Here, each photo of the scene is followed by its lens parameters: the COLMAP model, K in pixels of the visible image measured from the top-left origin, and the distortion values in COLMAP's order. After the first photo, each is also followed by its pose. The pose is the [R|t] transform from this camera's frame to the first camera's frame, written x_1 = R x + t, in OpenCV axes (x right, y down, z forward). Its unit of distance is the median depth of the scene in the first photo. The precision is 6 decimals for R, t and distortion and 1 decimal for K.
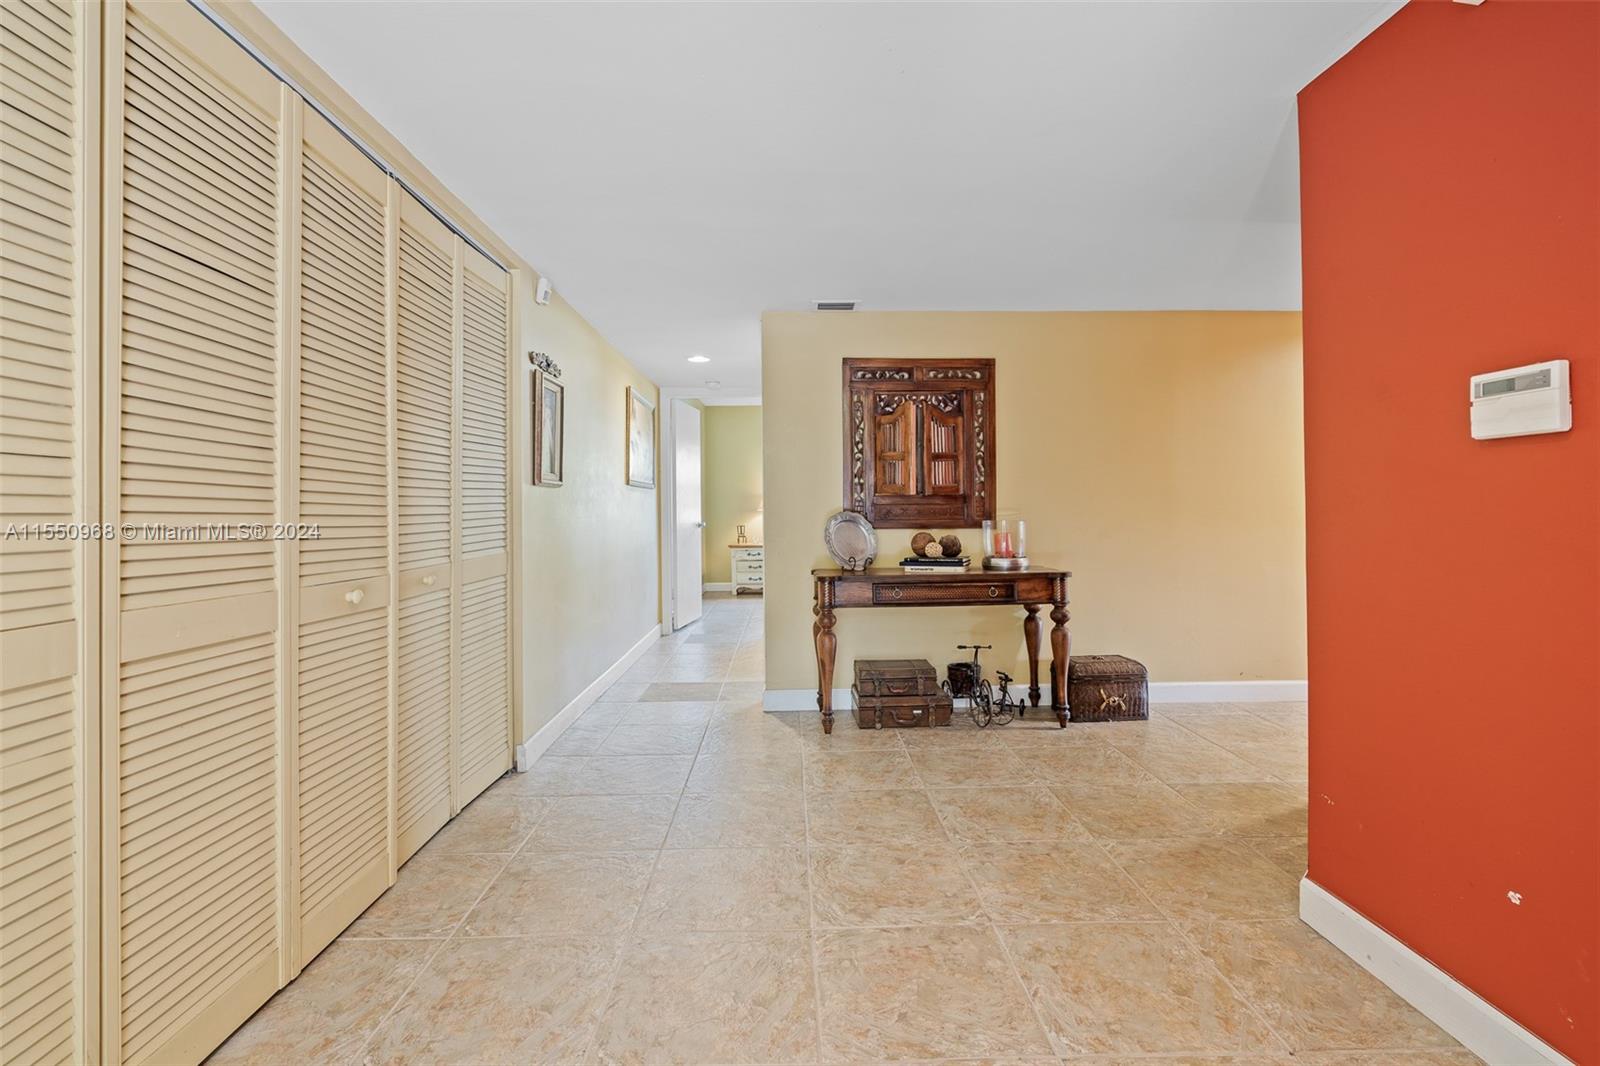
lens RADIAL K [[732.6, 0, 799.7], [0, 732.6, 520.7], [0, 0, 1]] dist [-0.005242, 0.003247]
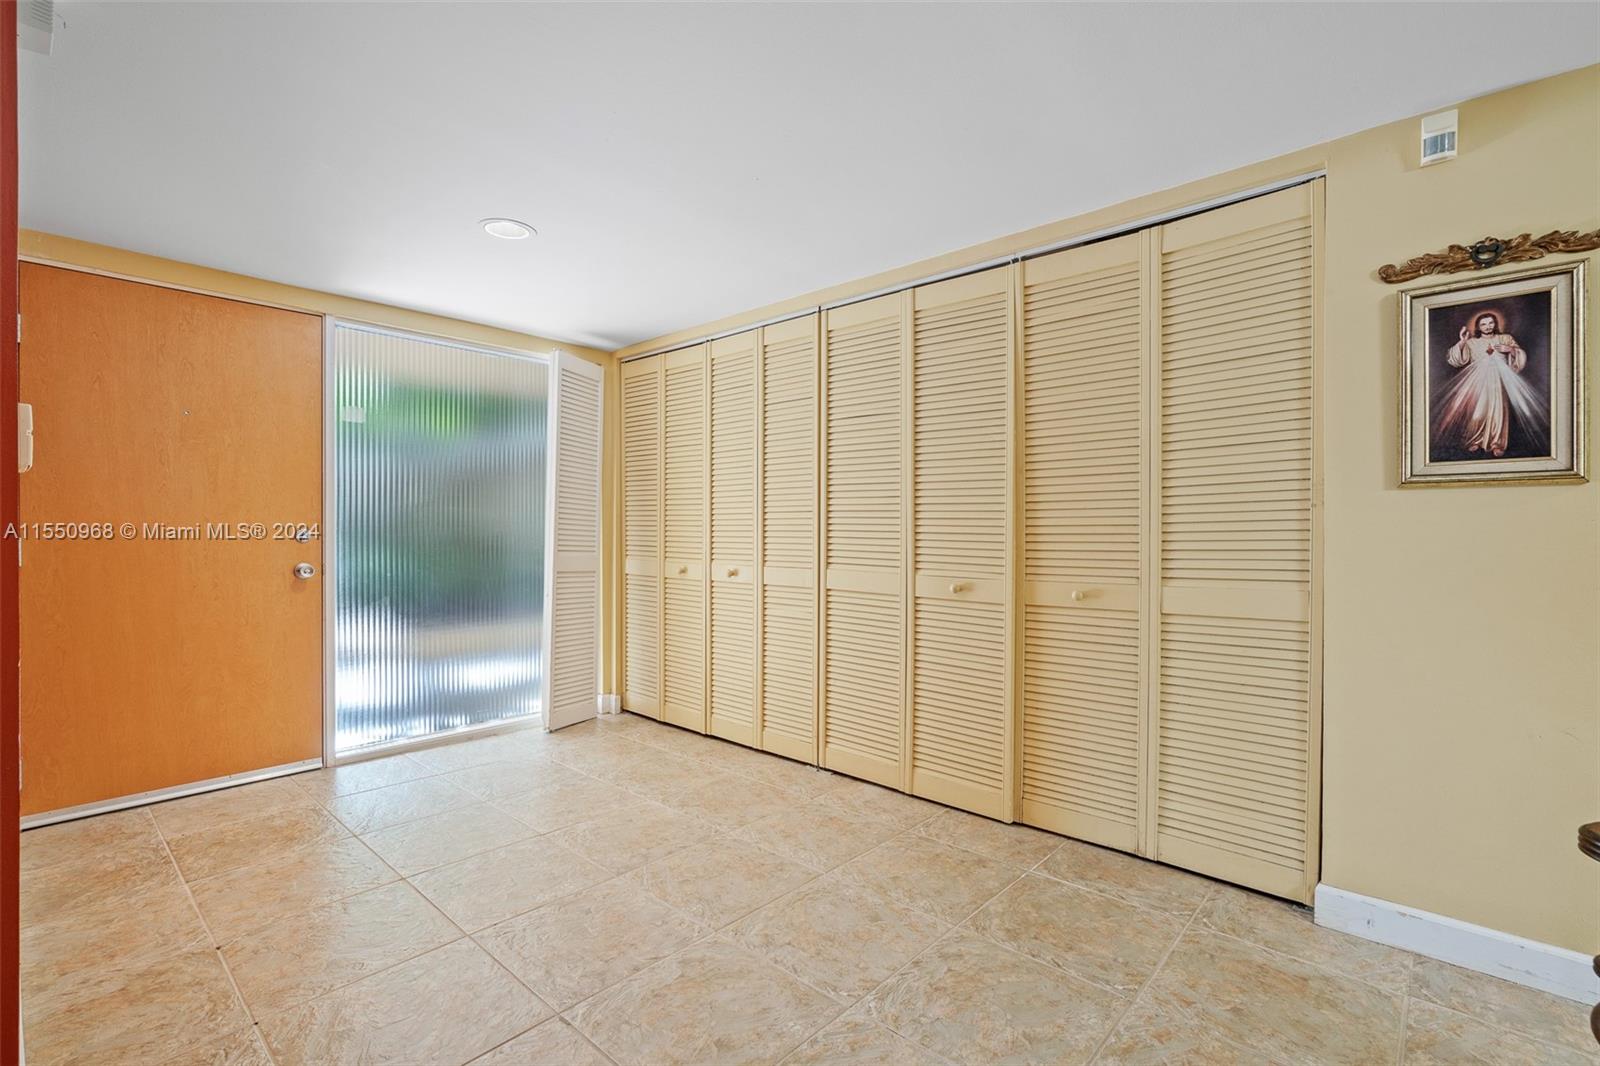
lens RADIAL K [[732.6, 0, 799.8], [0, 732.6, 533.6], [0, 0, 1]] dist [-0.005242, 0.003247]
pose [[-0.689594, 0.001546, -0.724195, 0.670577], [-0.010334, 0.999875, 0.011975, -0.021589], [0.724122, 0.015742, -0.689492, 1.752371]]
